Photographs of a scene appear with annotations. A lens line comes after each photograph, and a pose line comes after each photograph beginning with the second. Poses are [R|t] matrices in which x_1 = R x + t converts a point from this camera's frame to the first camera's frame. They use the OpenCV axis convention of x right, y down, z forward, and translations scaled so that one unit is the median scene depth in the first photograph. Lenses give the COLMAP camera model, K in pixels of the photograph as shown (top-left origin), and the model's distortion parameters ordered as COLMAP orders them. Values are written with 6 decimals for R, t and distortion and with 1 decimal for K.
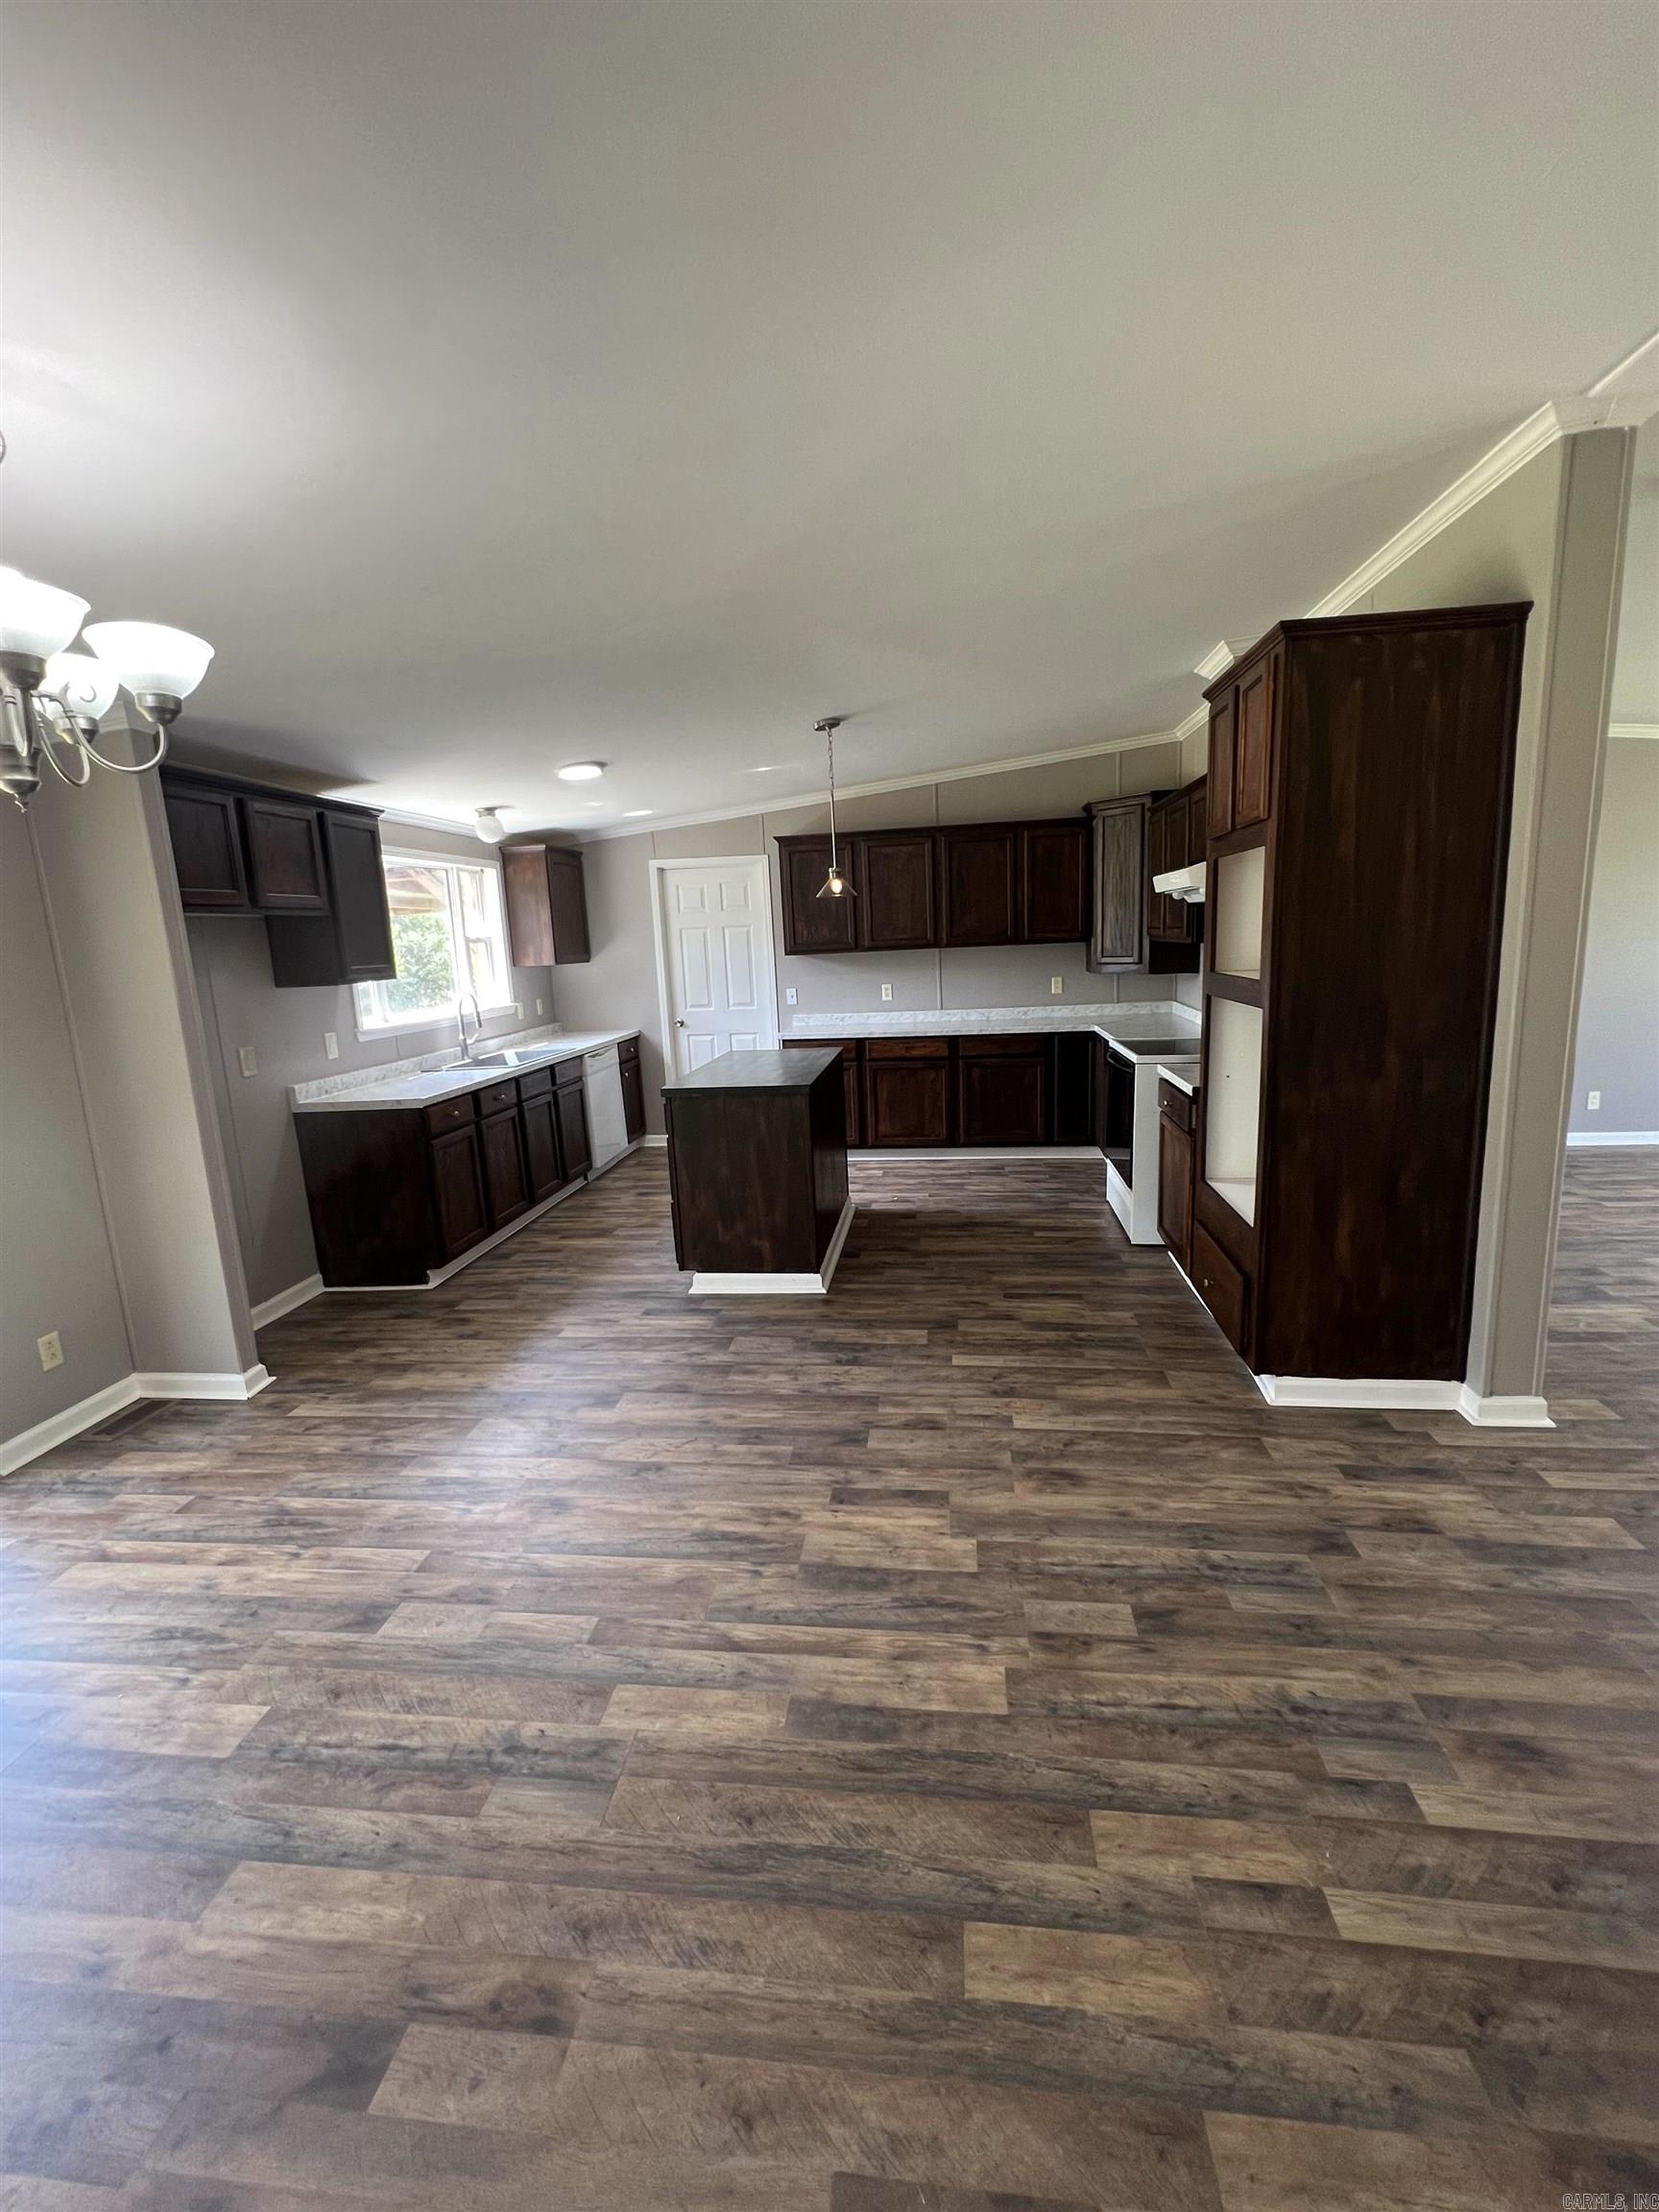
lens RADIAL K [[925.0, 0, 833.0], [0, 925.0, 1102.8], [0, 0, 1]] dist [-0.001953, 0.000860]
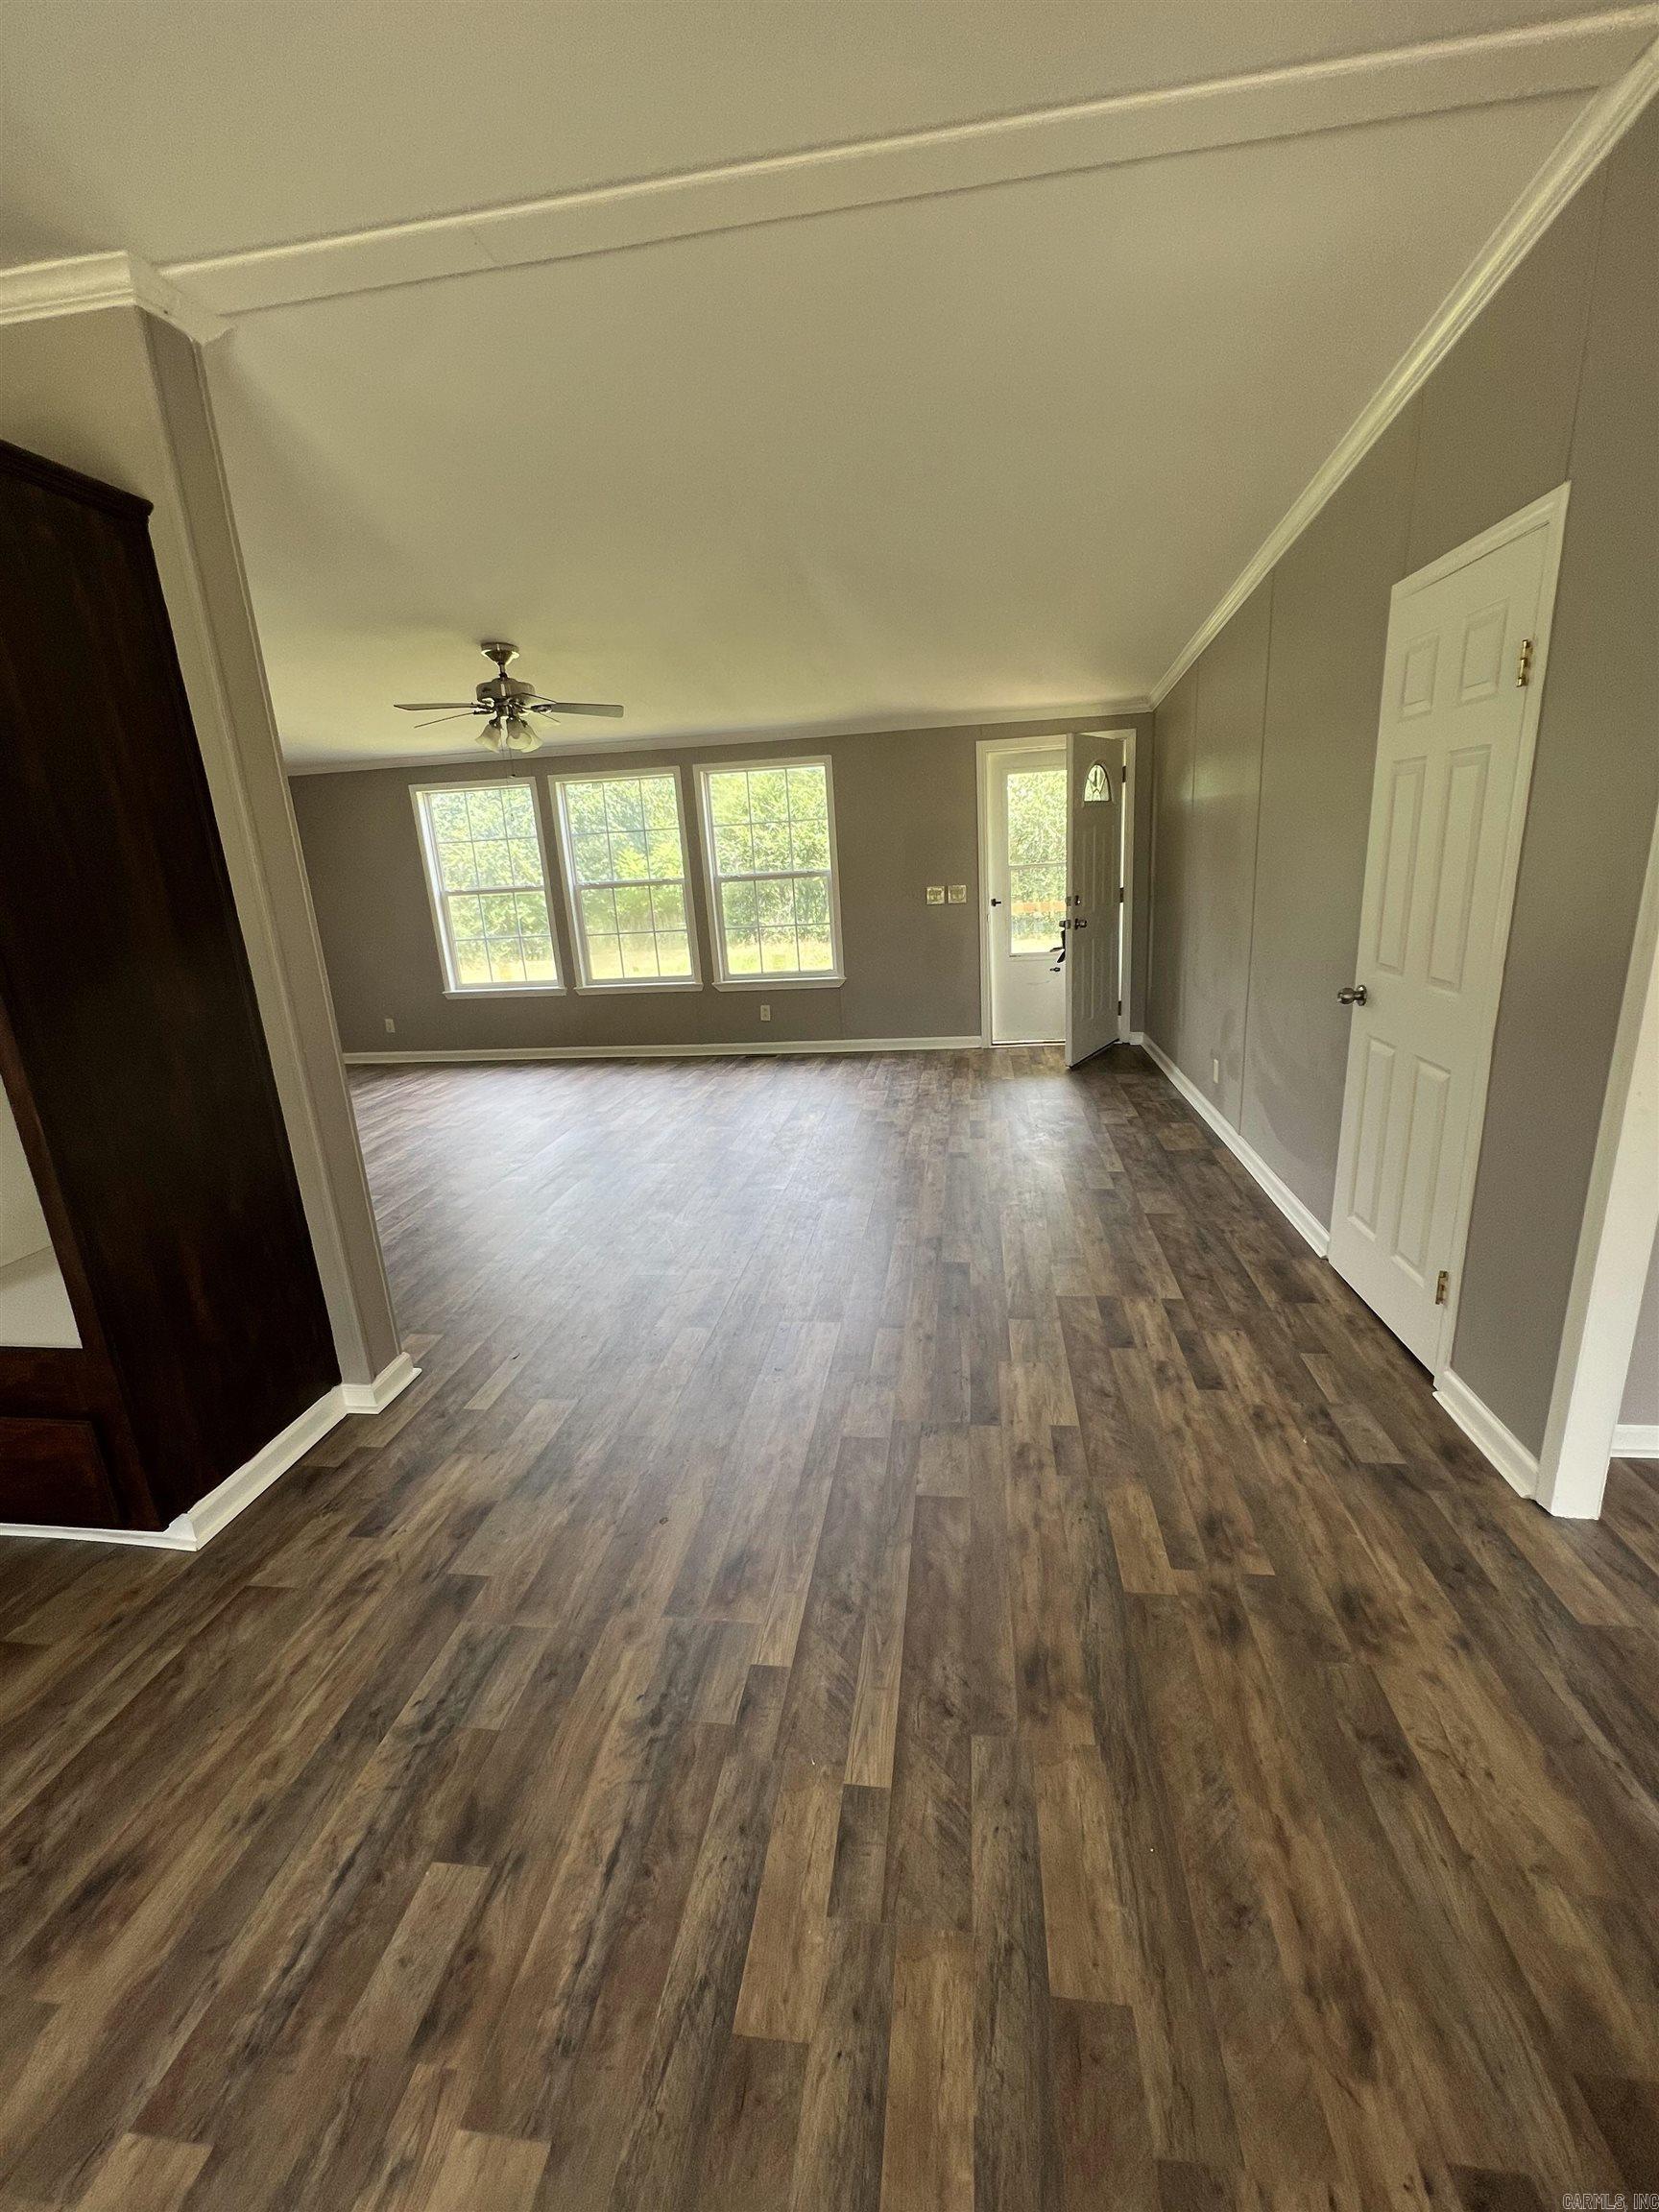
lens RADIAL K [[925.0, 0, 833.0], [0, 925.0, 1102.8], [0, 0, 1]] dist [-0.001953, 0.000860]
pose [[0.015076, -0.219041, 0.975599, -0.205049], [0.230547, 0.950181, 0.209772, -0.061882], [-0.972944, 0.221759, 0.064824, 0.507983]]
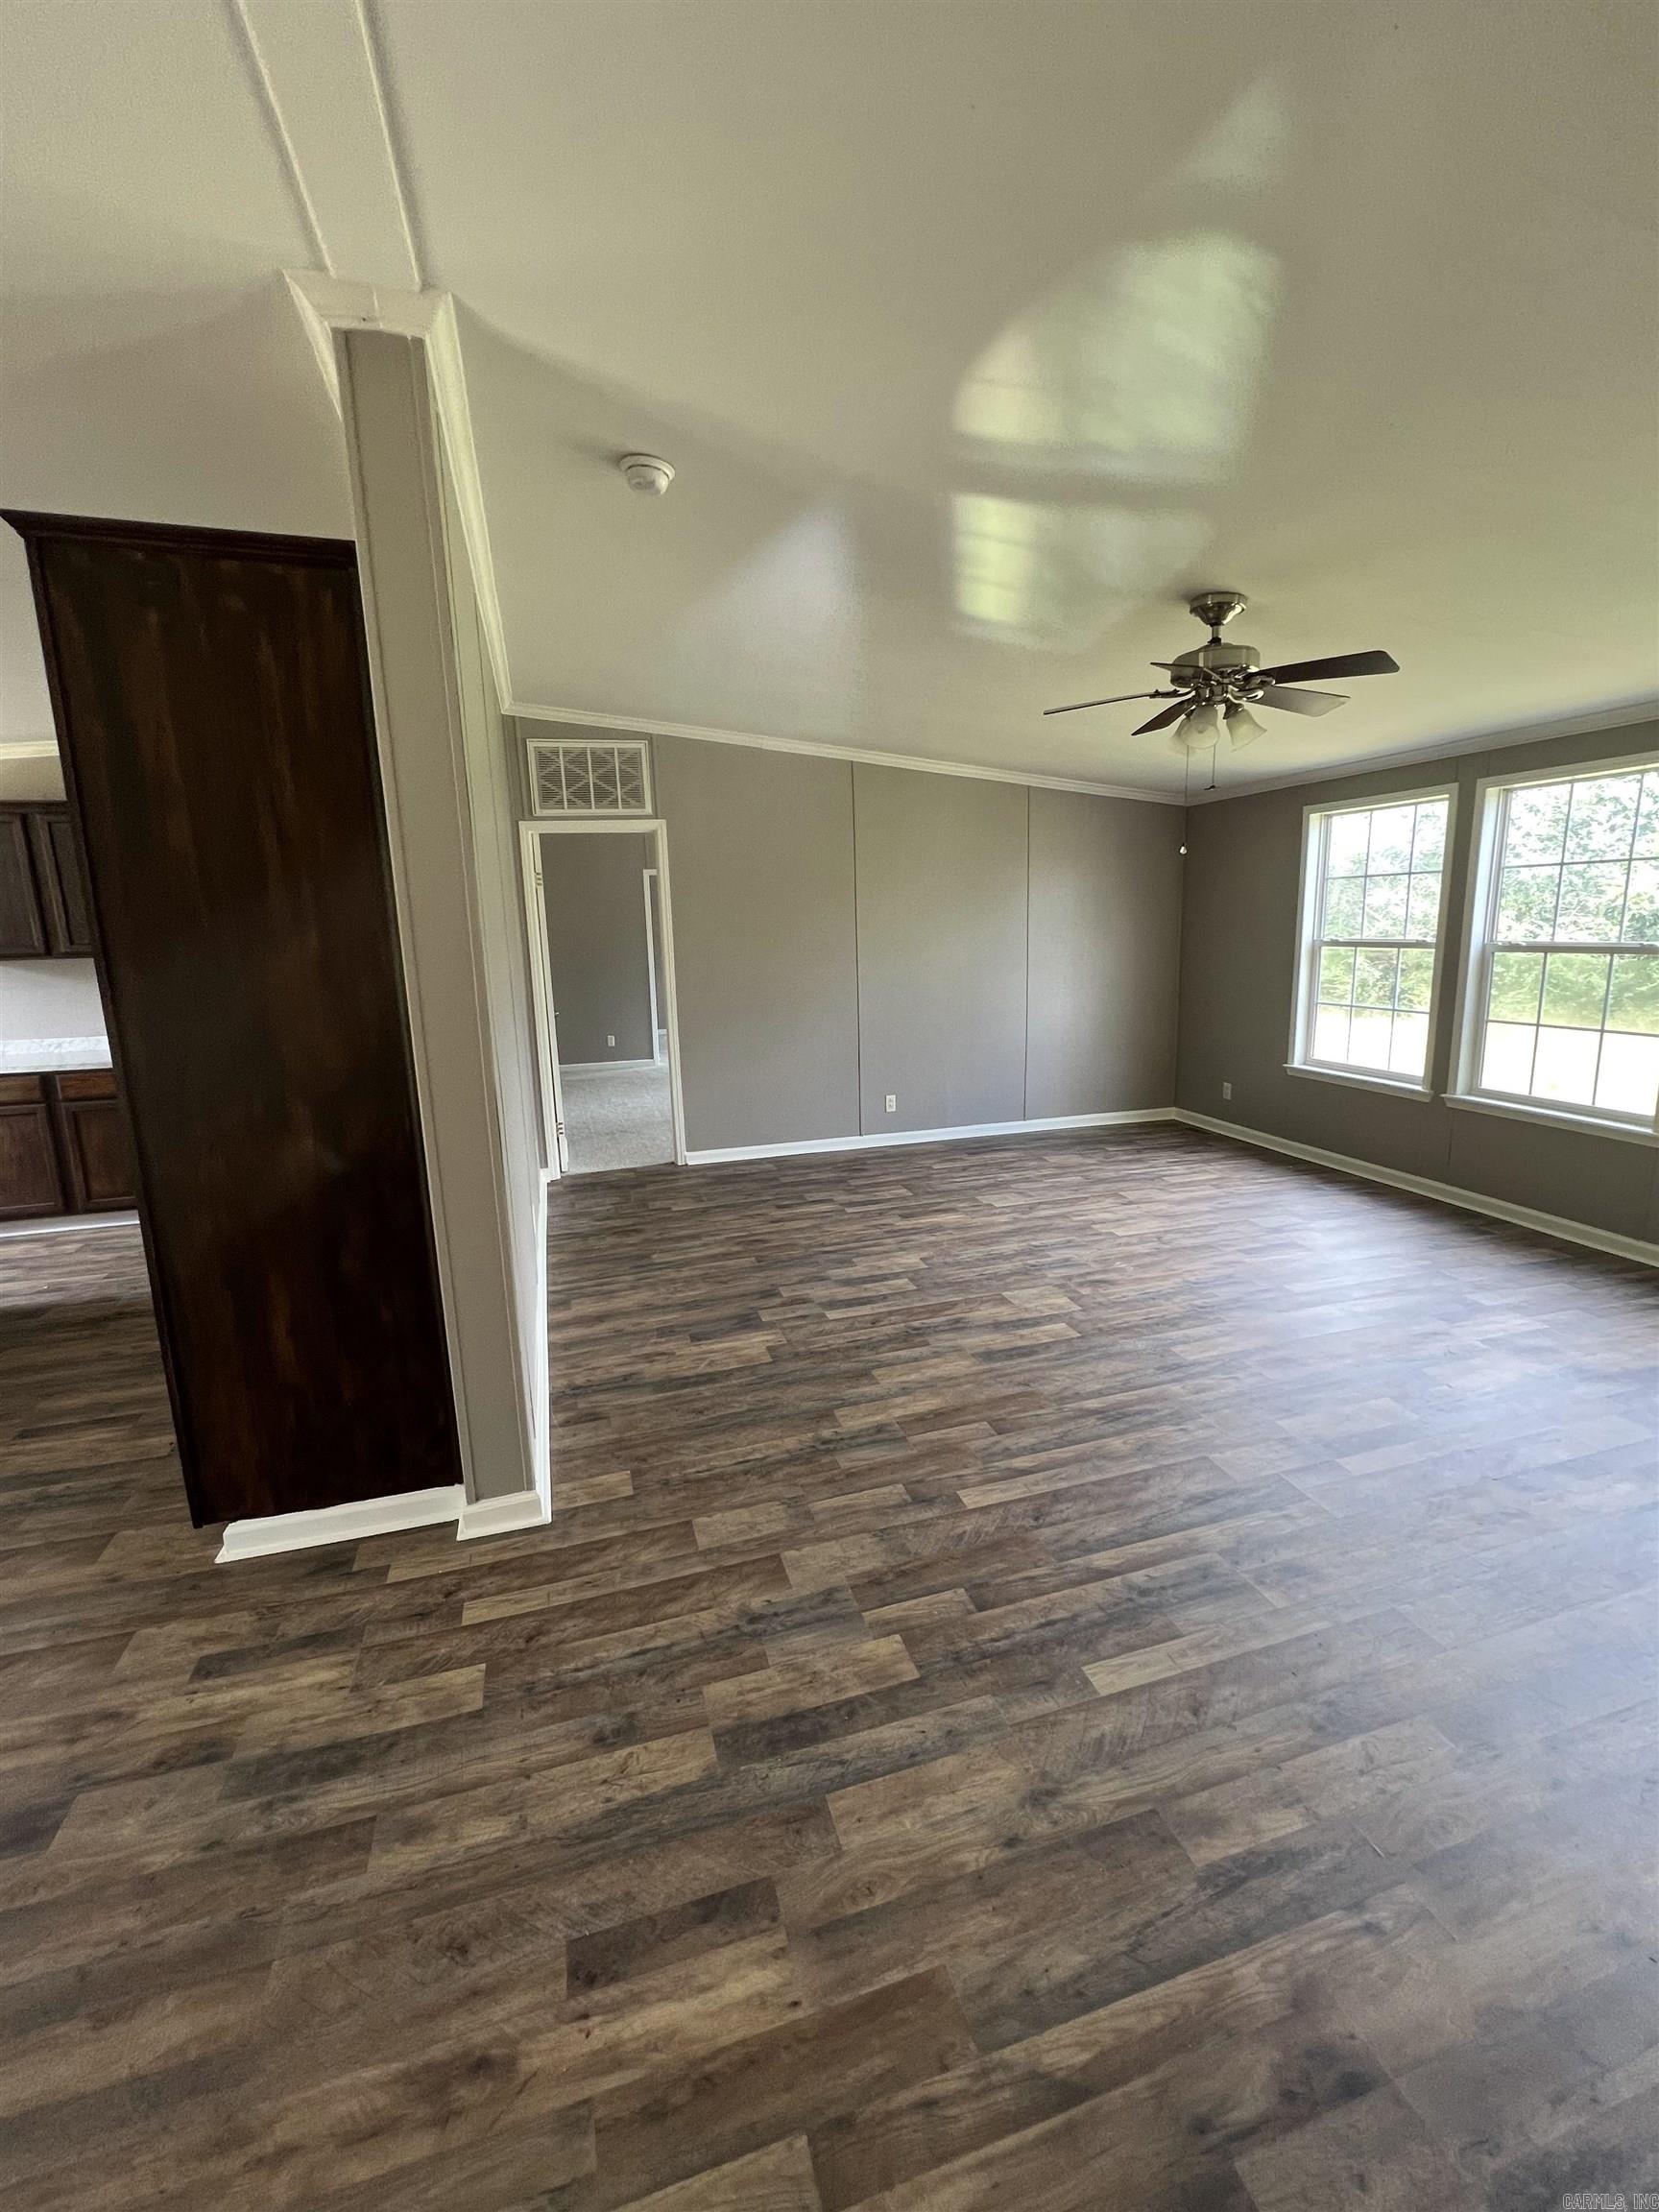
lens RADIAL K [[925.0, 0, 833.0], [0, 925.0, 1102.8], [0, 0, 1]] dist [-0.001953, 0.000860]
pose [[0.911001, -0.051428, 0.409186, 0.851814], [0.053282, 0.998556, 0.006875, -0.042480], [-0.408948, 0.015539, 0.912425, 0.114579]]
